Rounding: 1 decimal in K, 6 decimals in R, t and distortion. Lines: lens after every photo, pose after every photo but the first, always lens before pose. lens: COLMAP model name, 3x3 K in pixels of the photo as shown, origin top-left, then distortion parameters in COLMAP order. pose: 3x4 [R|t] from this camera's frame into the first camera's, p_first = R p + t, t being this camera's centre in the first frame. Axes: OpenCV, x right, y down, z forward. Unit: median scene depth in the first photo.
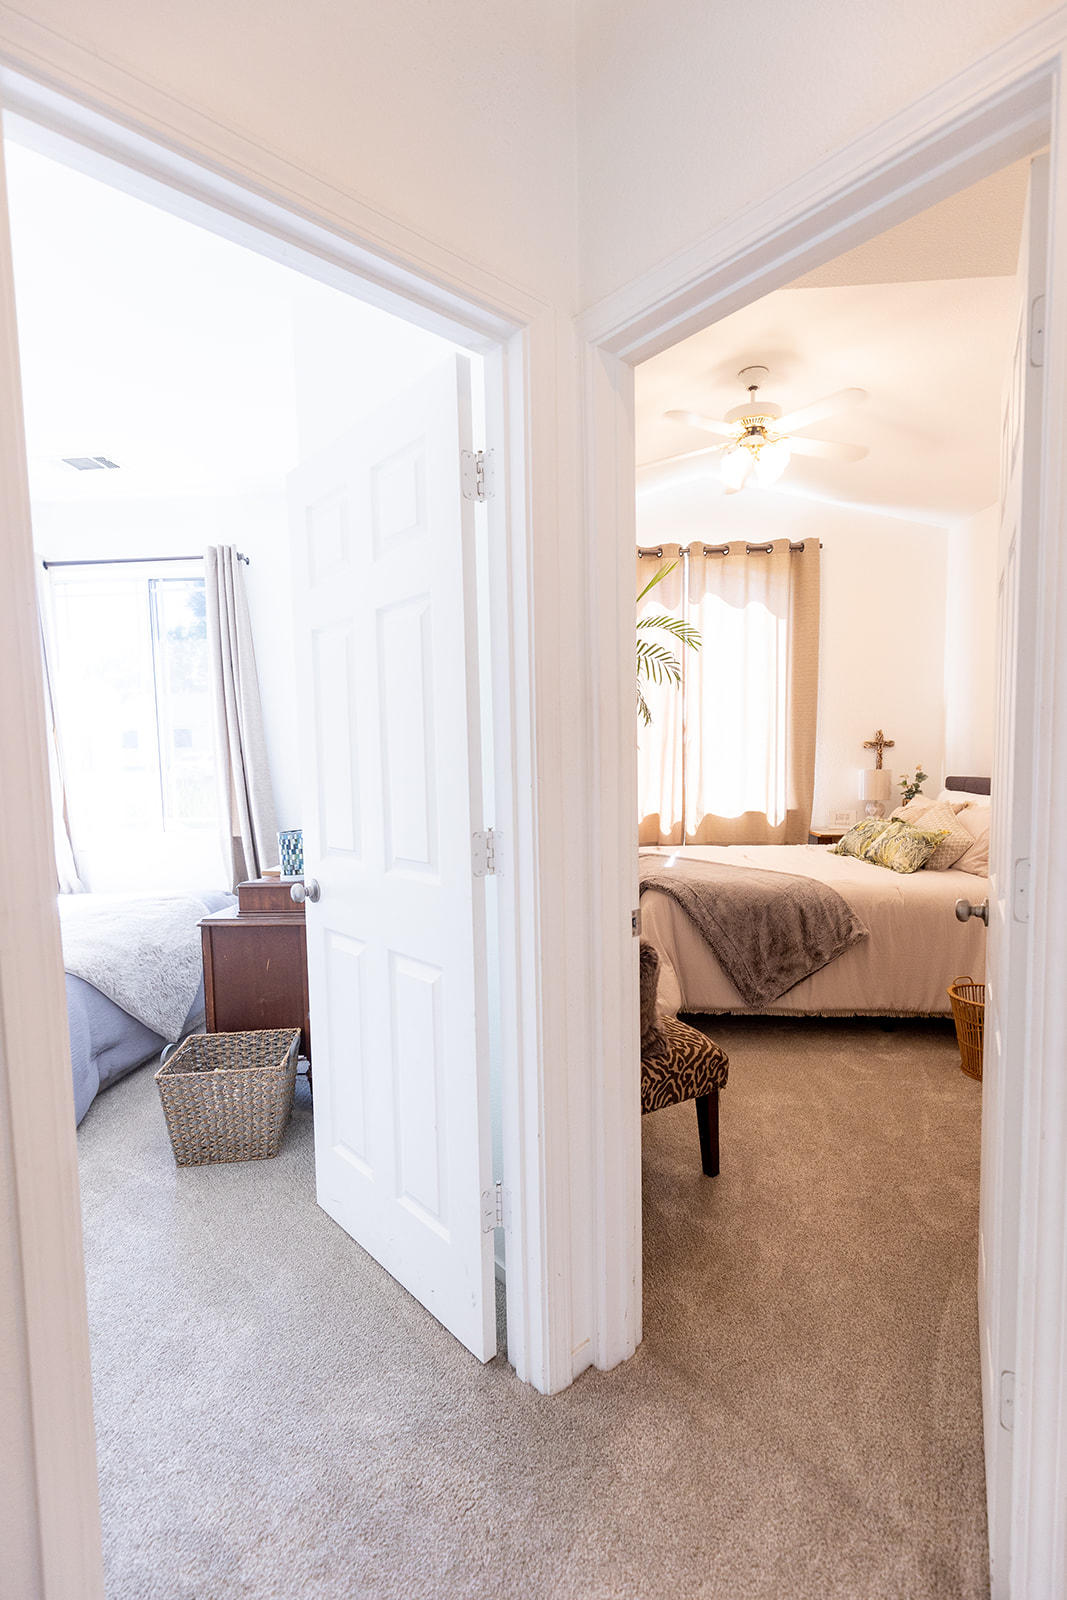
lens RADIAL K [[730.2, 0, 535.0], [0, 730.2, 802.3], [0, 0, 1]] dist [0.004172, -0.001179]
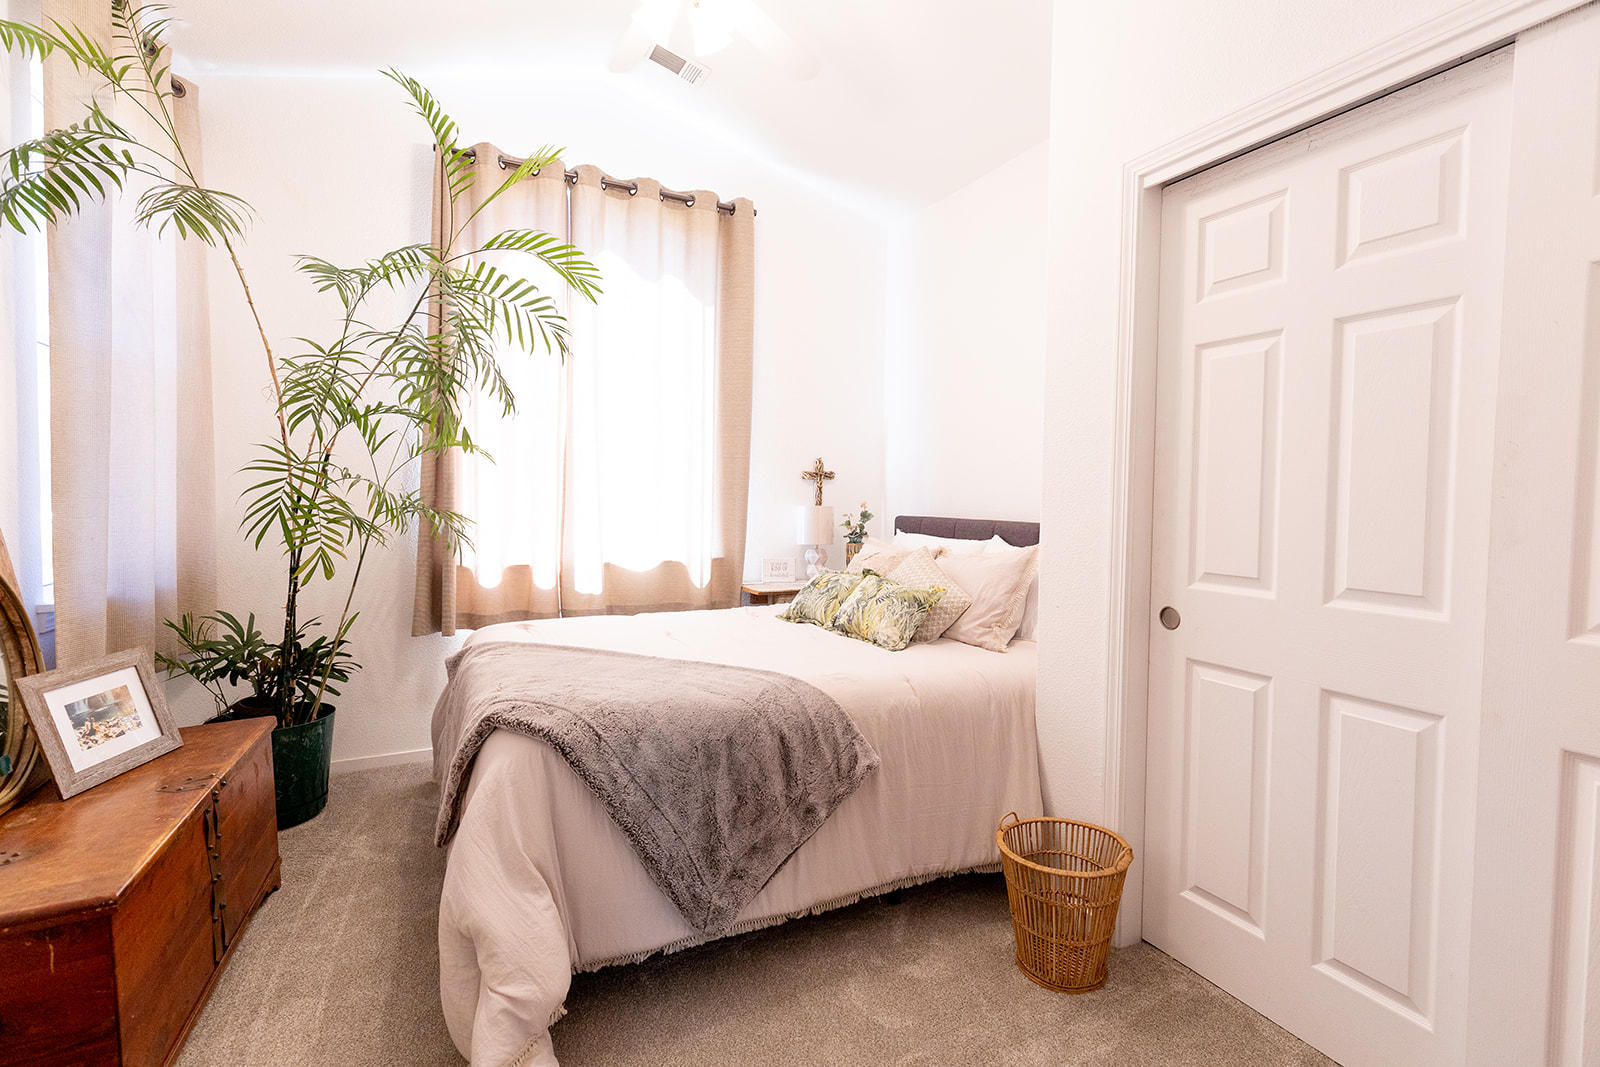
lens RADIAL K [[730.2, 0, 802.1], [0, 730.2, 523.7], [0, 0, 1]] dist [0.004172, -0.001179]
pose [[0.869208, 0.010806, 0.494328, 0.080333], [0.004113, 0.999569, -0.029083, -0.003884], [-0.494429, 0.027312, 0.868789, 0.430283]]
